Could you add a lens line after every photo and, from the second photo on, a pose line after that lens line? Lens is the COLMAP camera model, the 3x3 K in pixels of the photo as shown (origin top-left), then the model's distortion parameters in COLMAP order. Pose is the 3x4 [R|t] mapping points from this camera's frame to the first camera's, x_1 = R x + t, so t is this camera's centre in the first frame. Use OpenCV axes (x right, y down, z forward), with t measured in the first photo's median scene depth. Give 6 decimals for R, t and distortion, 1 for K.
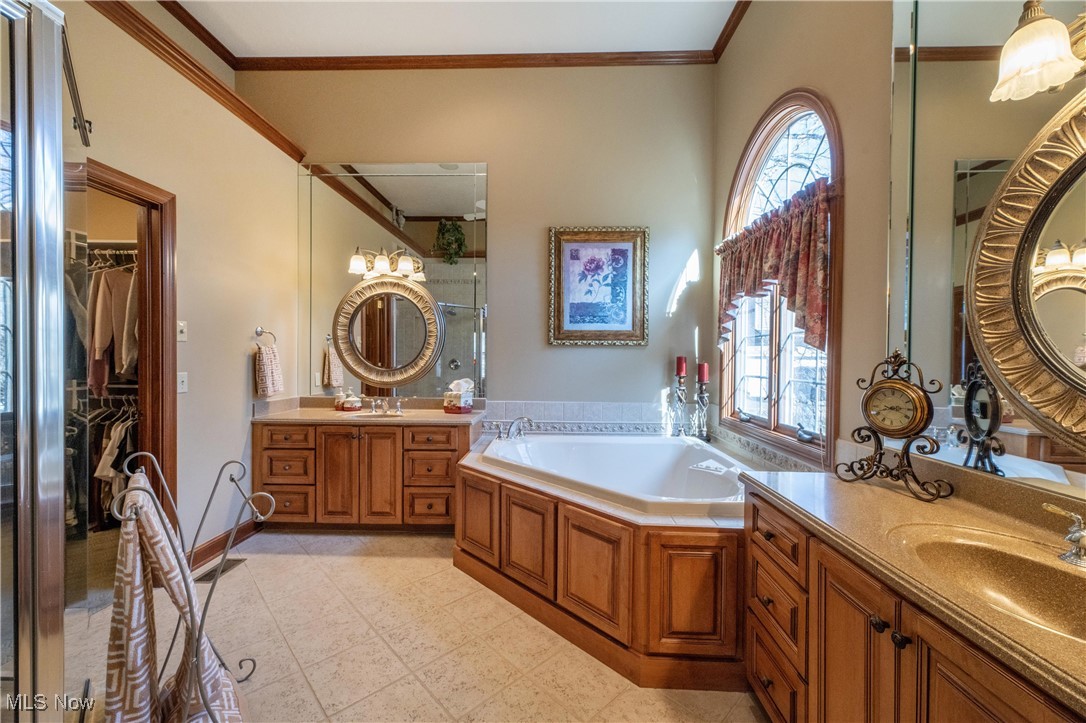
lens RADIAL K [[451.1, 0, 536.6], [0, 451.1, 361.0], [0, 0, 1]] dist [-0.001084, 0.000018]
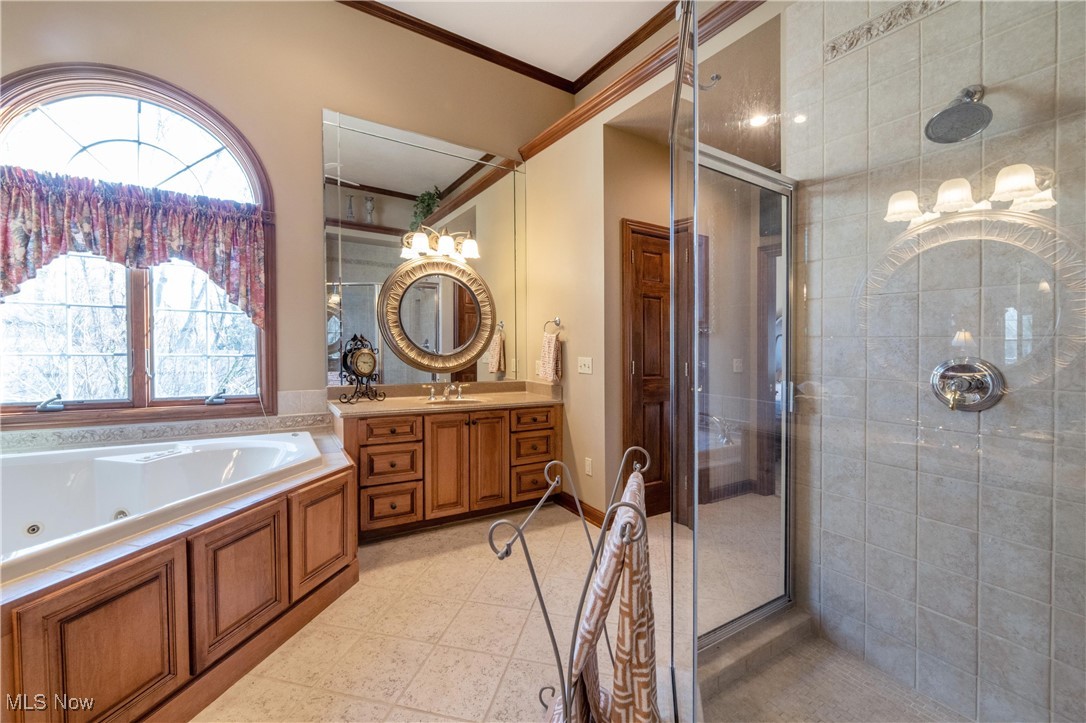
lens RADIAL K [[451.1, 0, 536.6], [0, 451.1, 361.0], [0, 0, 1]] dist [-0.001084, 0.000018]
pose [[-0.560717, -0.046115, 0.826722, -1.003760], [-0.004823, 0.998613, 0.052432, -0.008642], [-0.827993, 0.025412, -0.560162, 1.125007]]
